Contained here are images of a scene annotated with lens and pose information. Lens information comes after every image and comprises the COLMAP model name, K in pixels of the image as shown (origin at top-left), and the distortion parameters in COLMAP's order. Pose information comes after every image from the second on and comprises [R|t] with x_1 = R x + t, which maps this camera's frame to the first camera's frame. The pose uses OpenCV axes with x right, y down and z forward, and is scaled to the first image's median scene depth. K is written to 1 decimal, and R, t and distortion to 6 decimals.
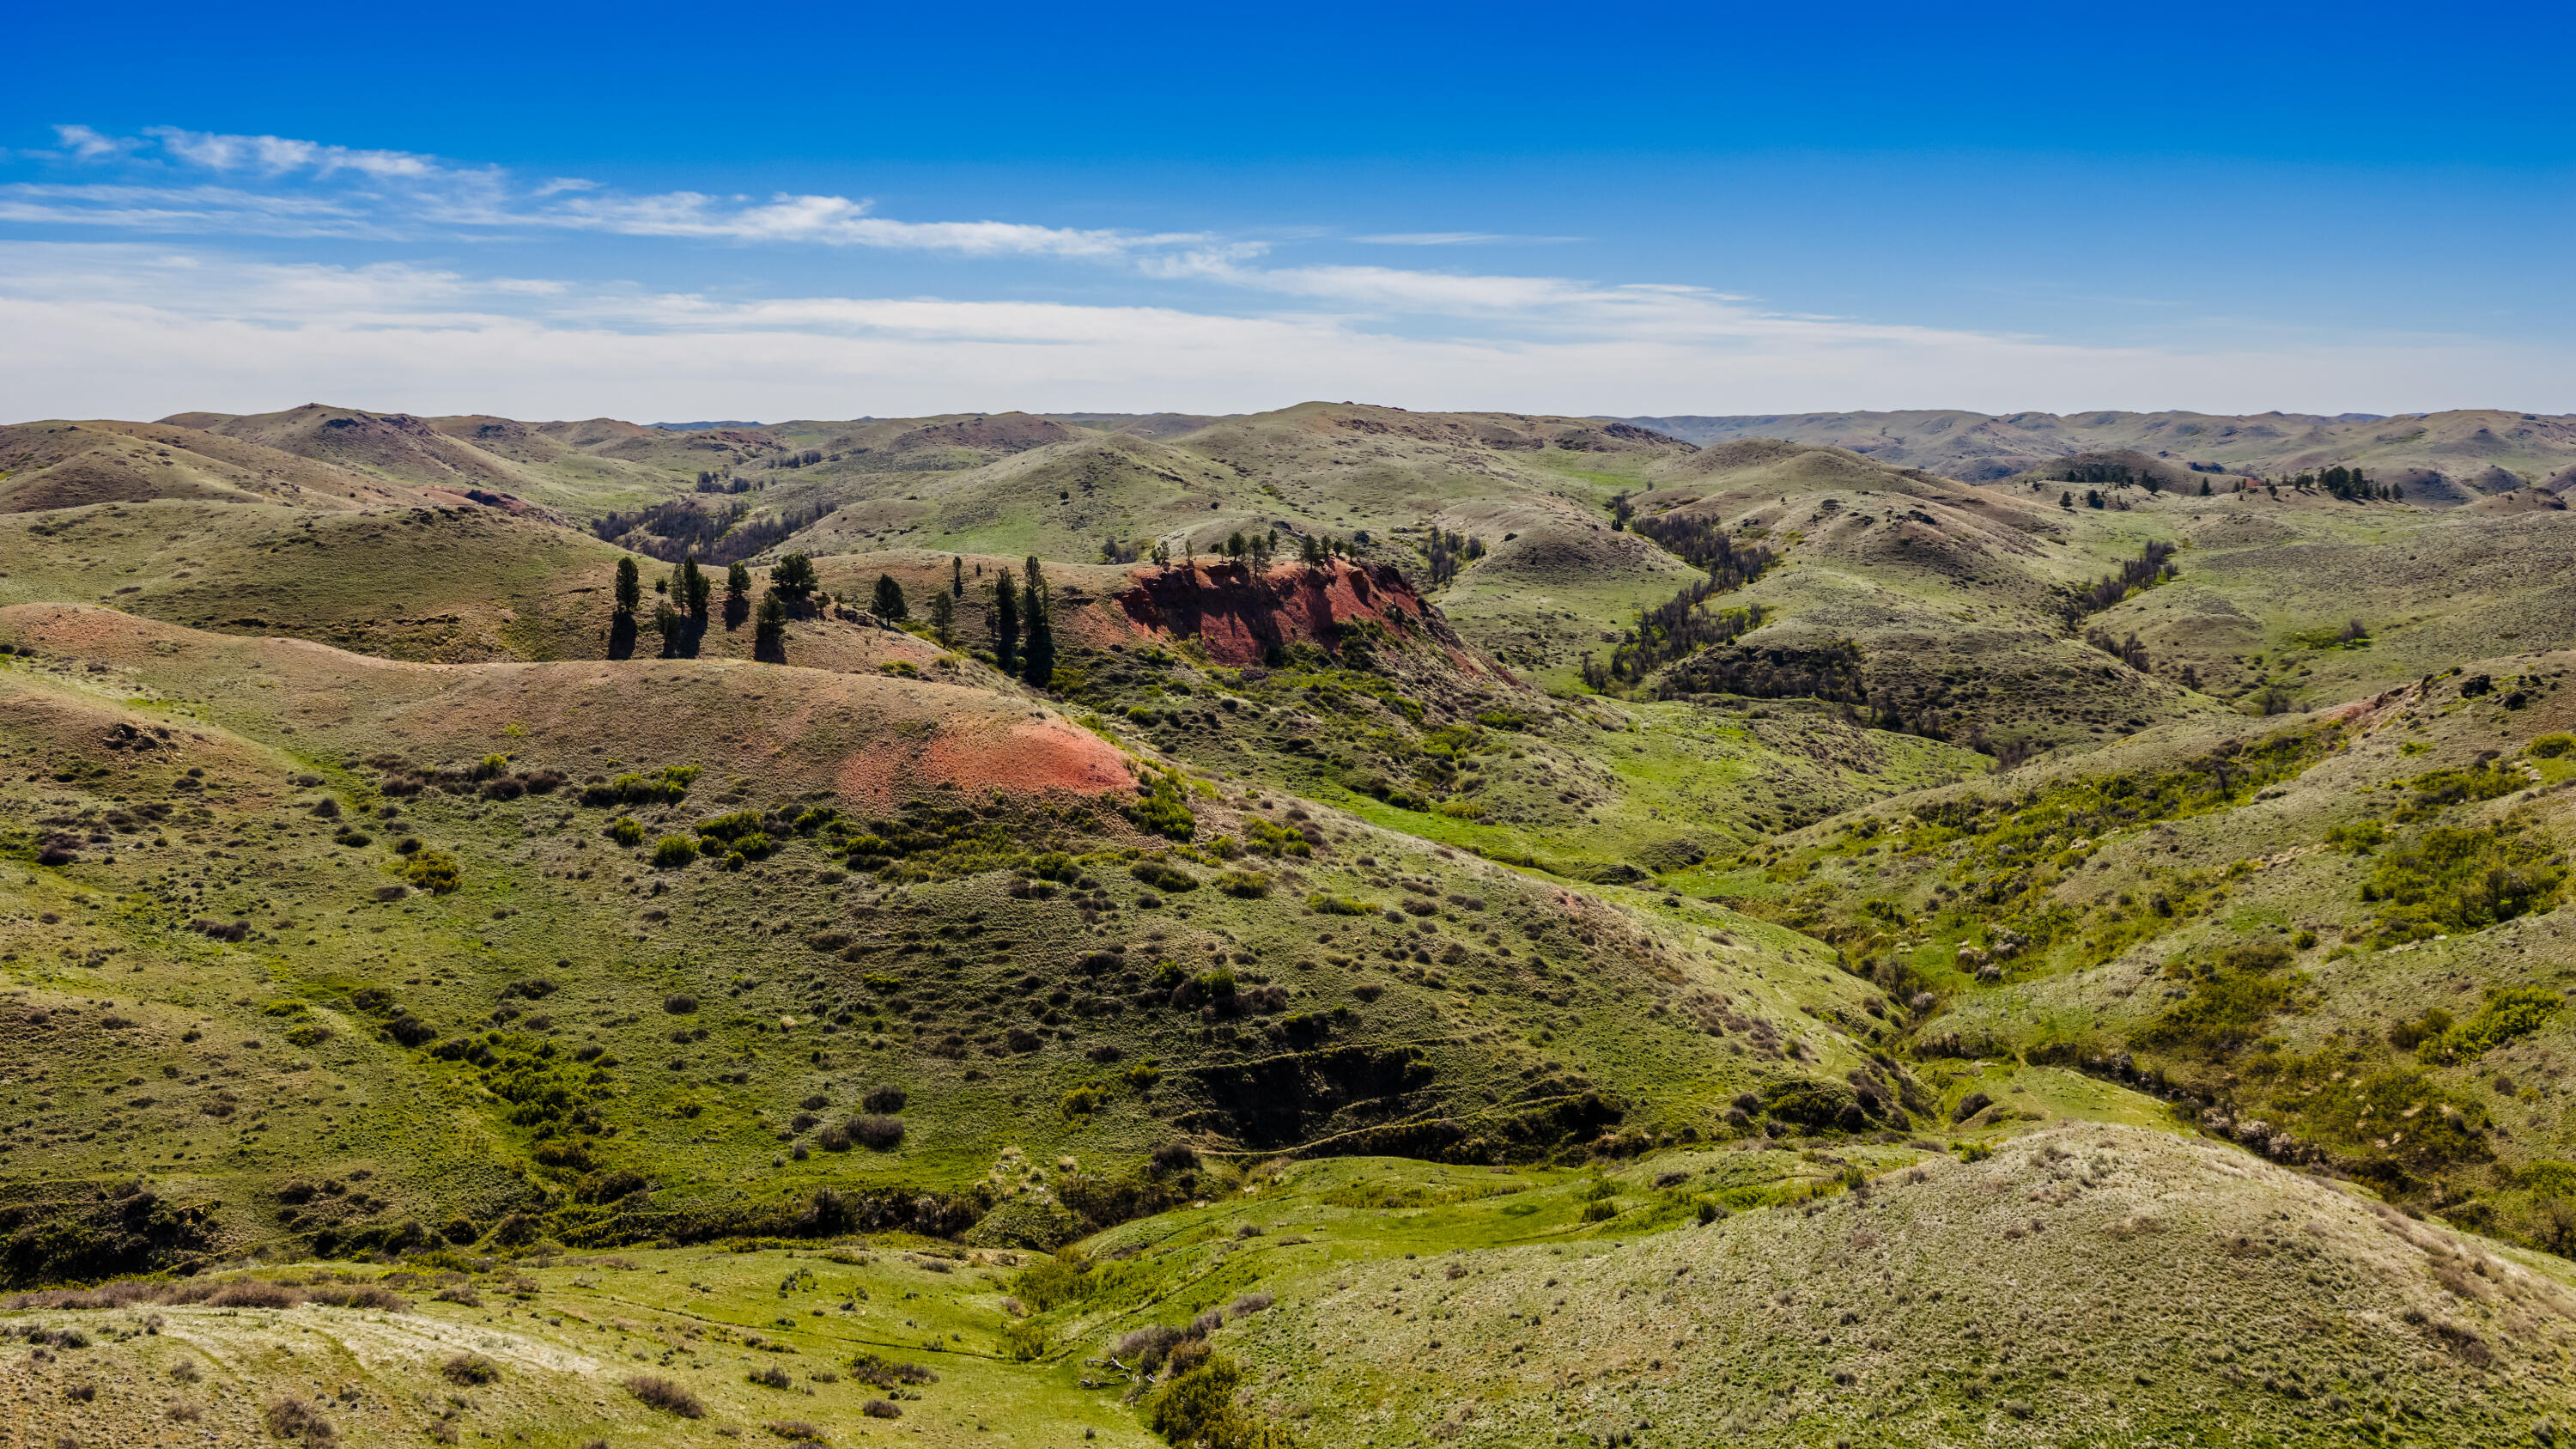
lens RADIAL K [[2127.6, 0, 1291.0], [0, 2127.6, 710.5], [0, 0, 1]] dist [0.027332, -0.056811]
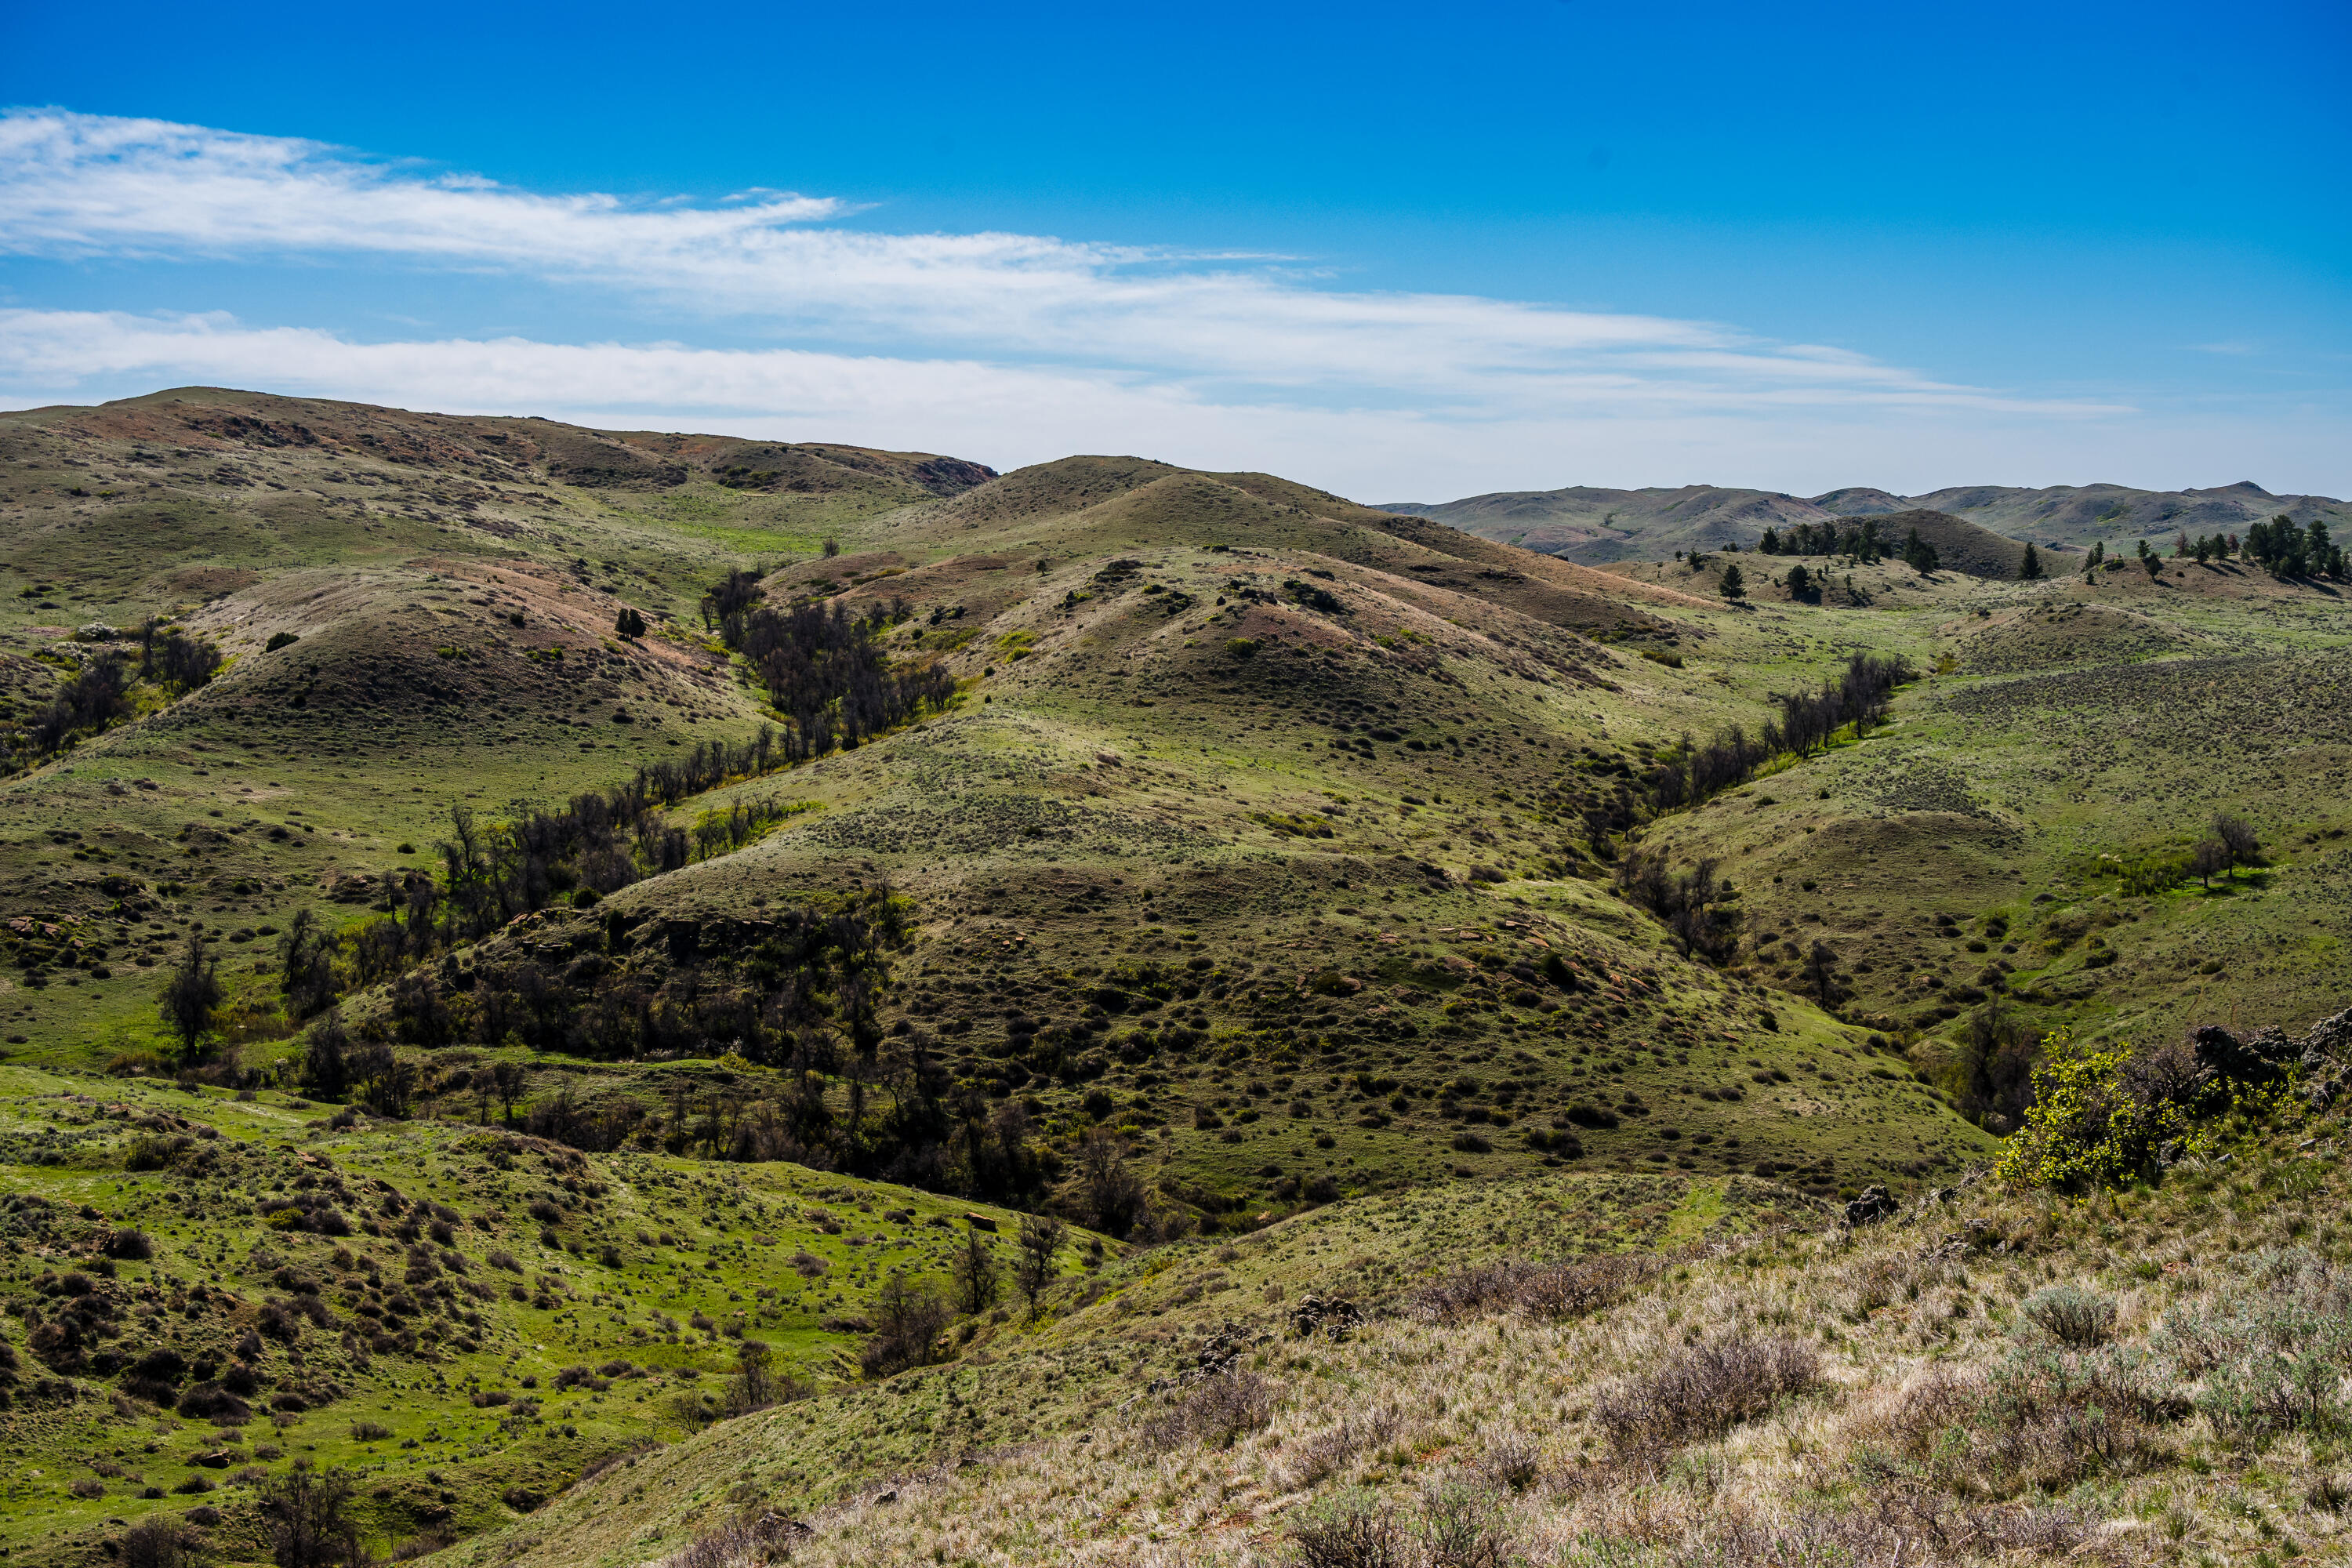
lens RADIAL K [[3534.1, 0, 1176.0], [0, 3534.1, 784.0], [0, 0, 1]] dist [0.000082, -0.147868]
pose [[0.992205, -0.009970, 0.124219, 0.201134], [0.017787, 0.997919, -0.061978, -0.010936], [-0.123342, 0.063705, 0.990317, 0.339790]]
